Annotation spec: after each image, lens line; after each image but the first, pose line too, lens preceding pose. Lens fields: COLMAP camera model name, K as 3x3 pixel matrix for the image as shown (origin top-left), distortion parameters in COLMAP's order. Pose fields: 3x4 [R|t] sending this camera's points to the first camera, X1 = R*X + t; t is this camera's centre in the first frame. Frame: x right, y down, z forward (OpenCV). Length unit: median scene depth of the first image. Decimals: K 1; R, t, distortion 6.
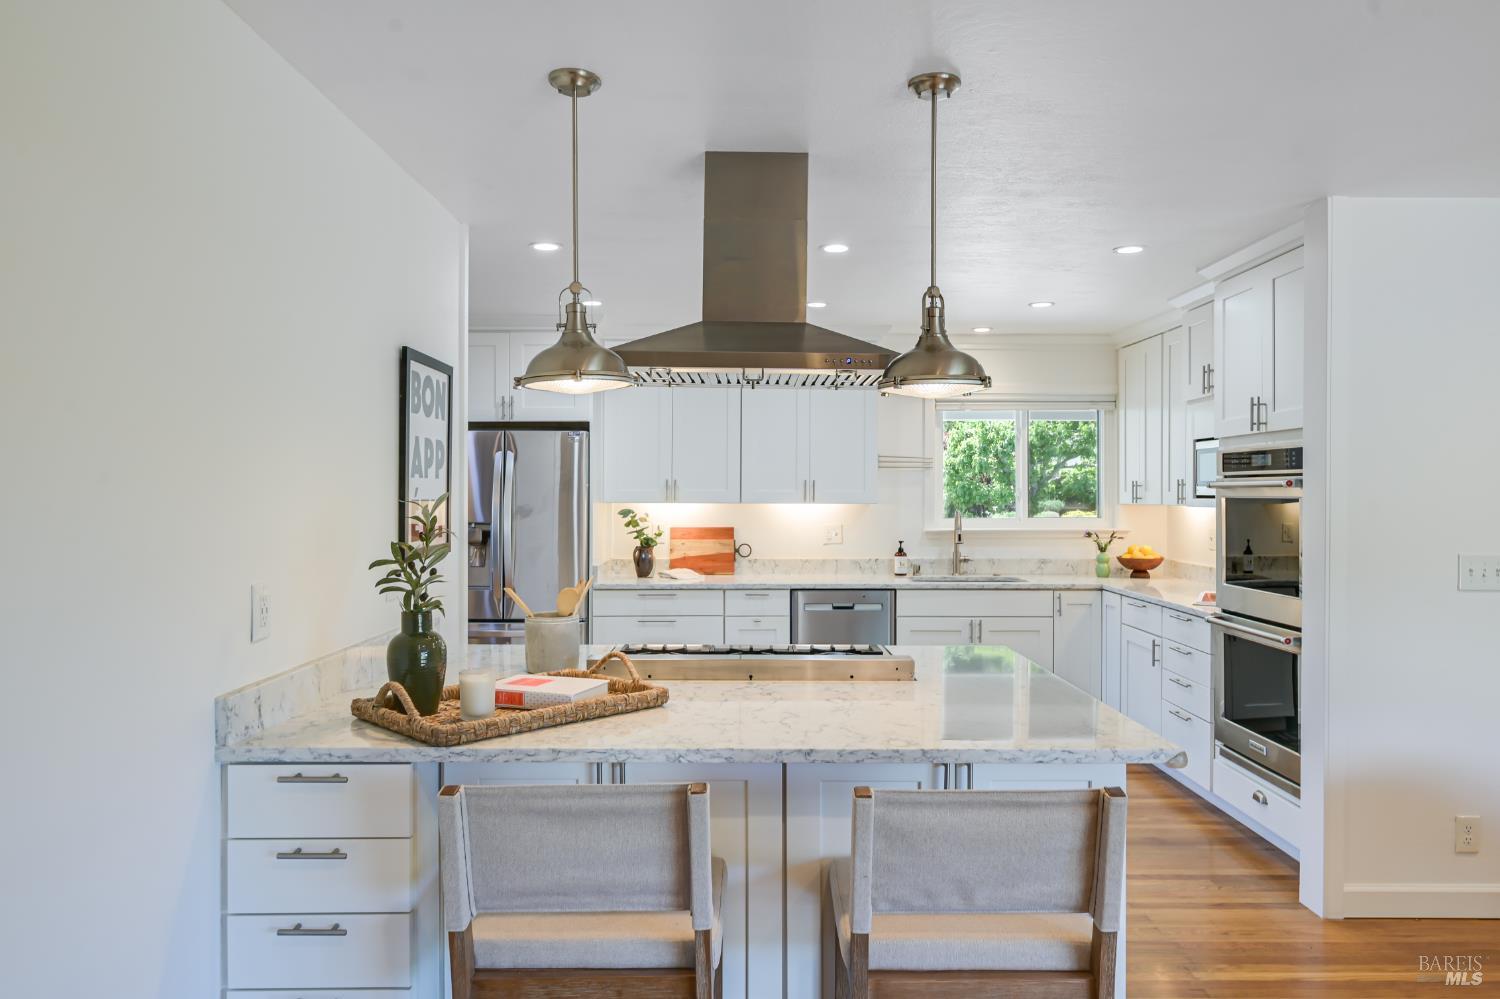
lens RADIAL K [[998.1, 0, 747.8], [0, 998.1, 496.6], [0, 0, 1]] dist [-0.005796, 0.010057]
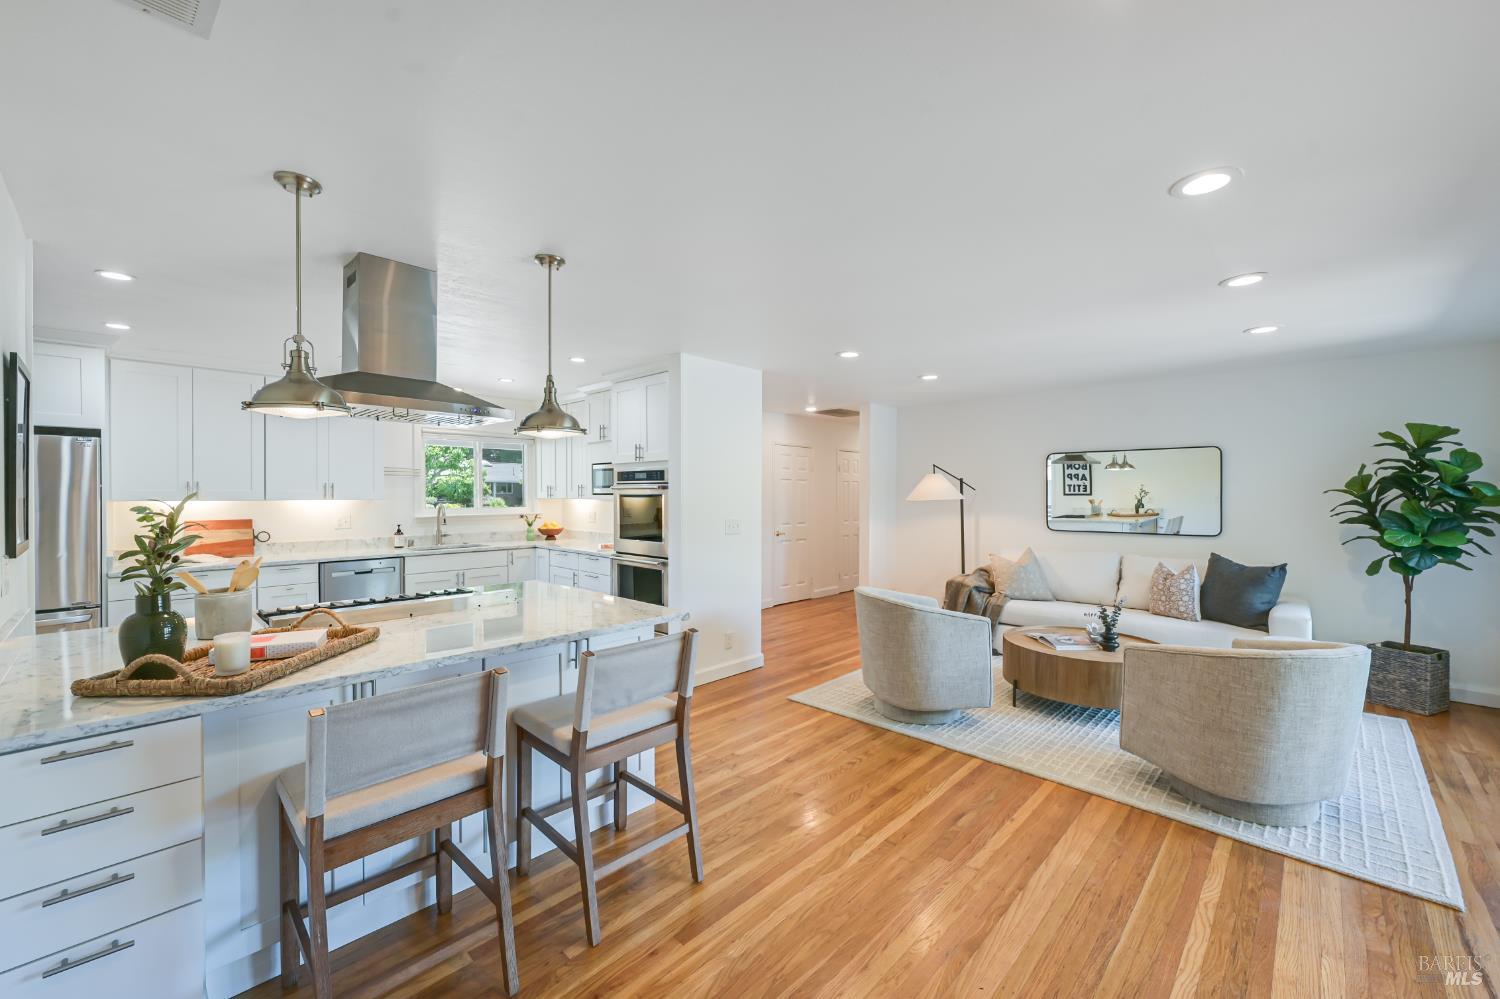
lens RADIAL K [[600.0, 0, 752.6], [0, 600.0, 496.9], [0, 0, 1]] dist [0.000632, -0.000500]
pose [[0.690529, -0.006680, 0.723273, -0.214378], [0.003560, 0.999977, 0.005837, -0.000062], [-0.723296, -0.001455, 0.690537, 0.004825]]
